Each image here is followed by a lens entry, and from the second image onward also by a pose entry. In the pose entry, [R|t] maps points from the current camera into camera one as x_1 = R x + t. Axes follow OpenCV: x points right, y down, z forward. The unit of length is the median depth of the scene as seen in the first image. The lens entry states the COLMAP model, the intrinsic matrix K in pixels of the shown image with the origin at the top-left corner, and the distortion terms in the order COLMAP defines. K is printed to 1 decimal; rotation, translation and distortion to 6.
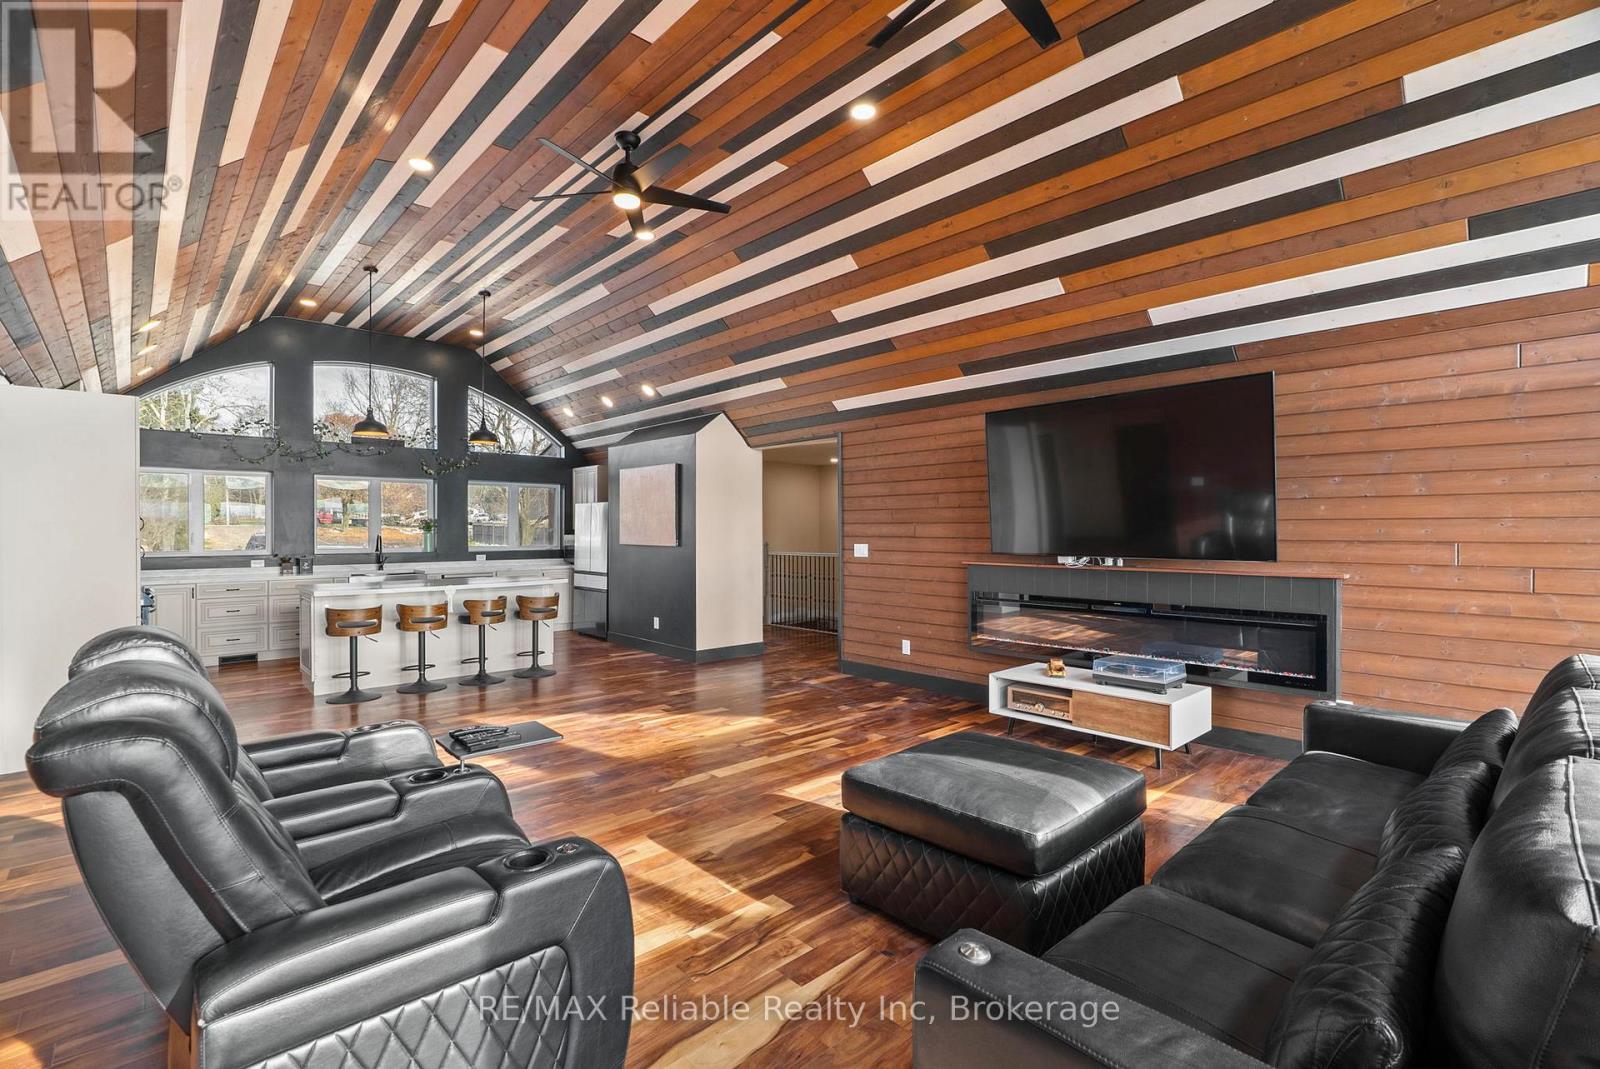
lens RADIAL K [[721.0, 0, 777.8], [0, 721.0, 537.5], [0, 0, 1]] dist [-0.001937, 0.000143]
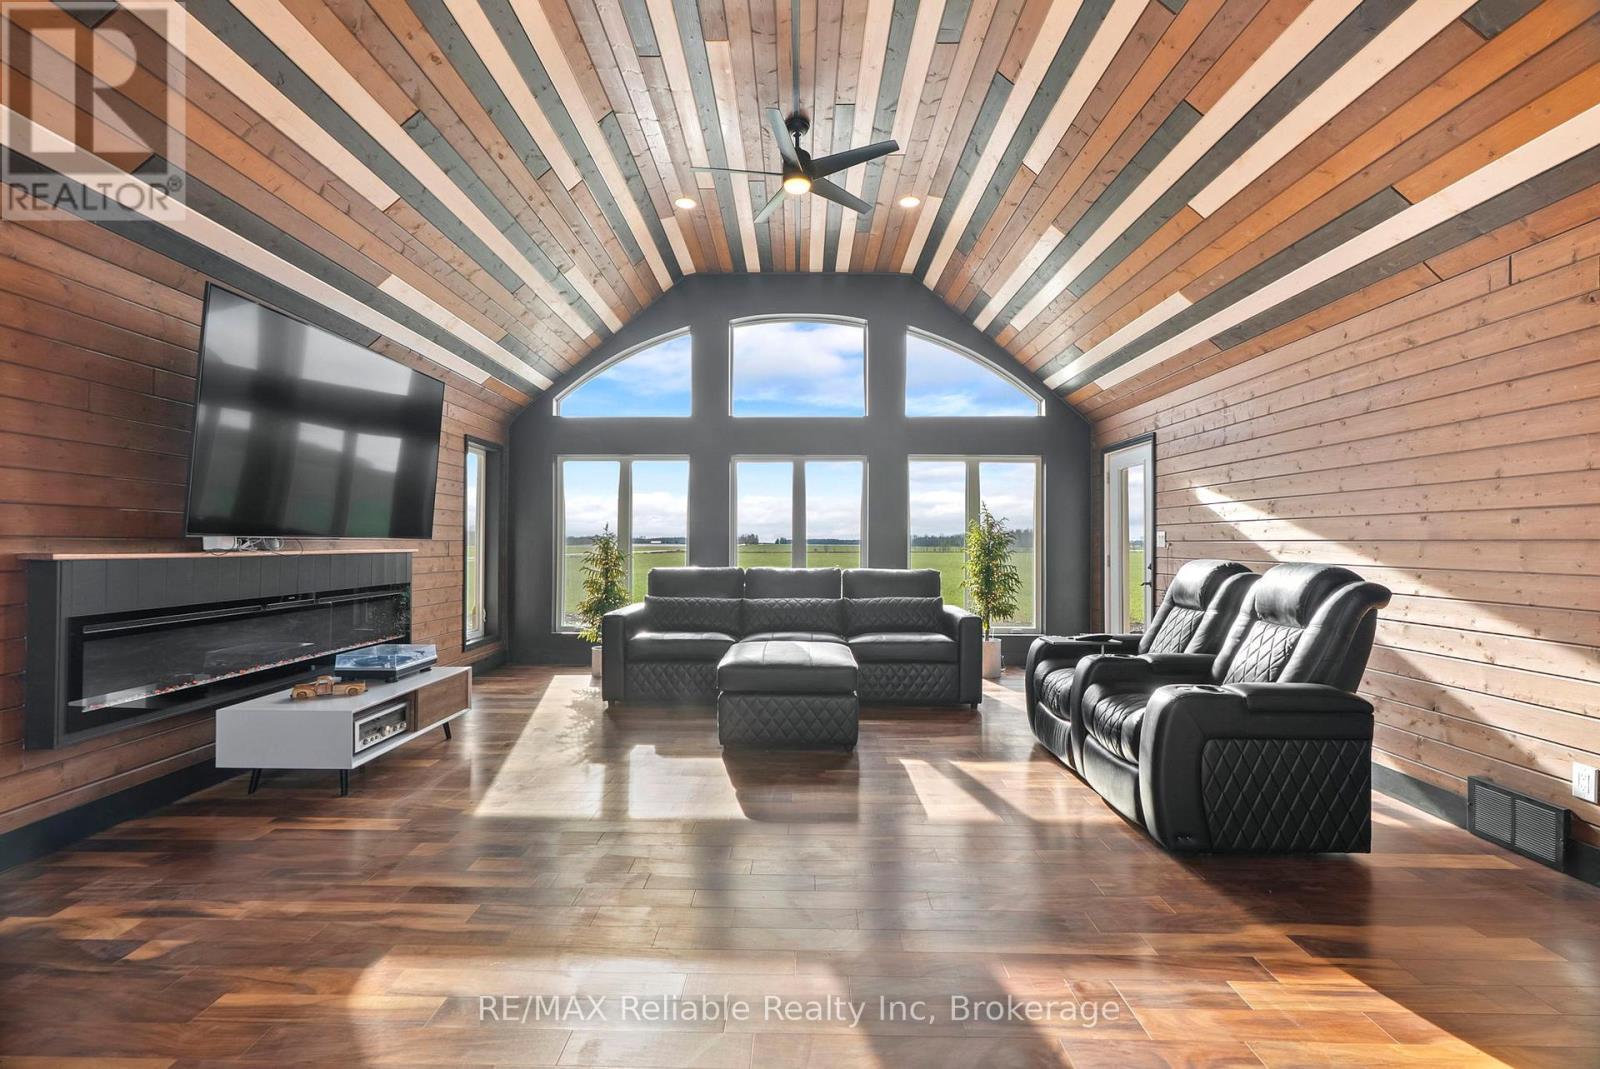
lens RADIAL K [[725.7, 0, 793.9], [0, 725.7, 549.2], [0, 0, 1]] dist [-0.003410, -0.000051]
pose [[-0.740965, -0.010237, 0.671466, -0.461615], [-0.002685, 0.999921, 0.012281, 0.026648], [-0.671538, 0.007297, -0.740934, 1.206883]]
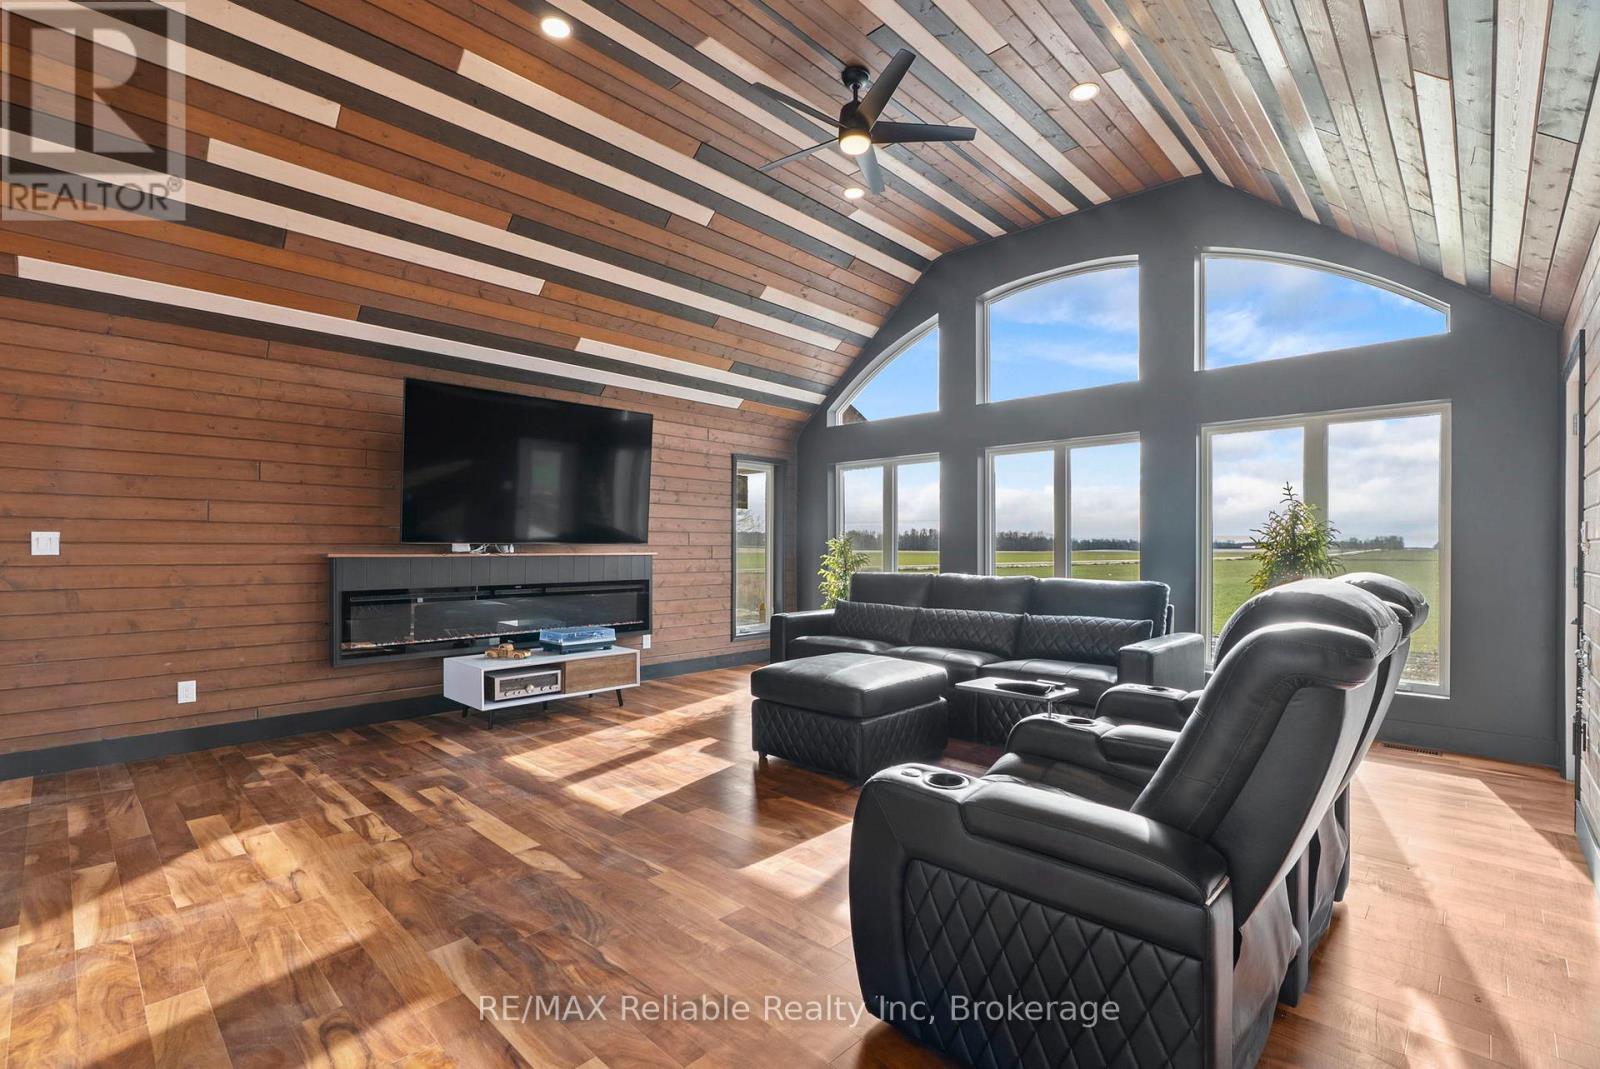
lens RADIAL K [[727.5, 0, 799.6], [0, 727.5, 565.6], [0, 0, 1]] dist [-0.014508, 0.000021]
pose [[-0.078608, -0.026042, 0.996565, -0.660979], [0.002970, 0.999648, 0.026357, 0.030655], [-0.996901, 0.005031, -0.078503, 0.653367]]
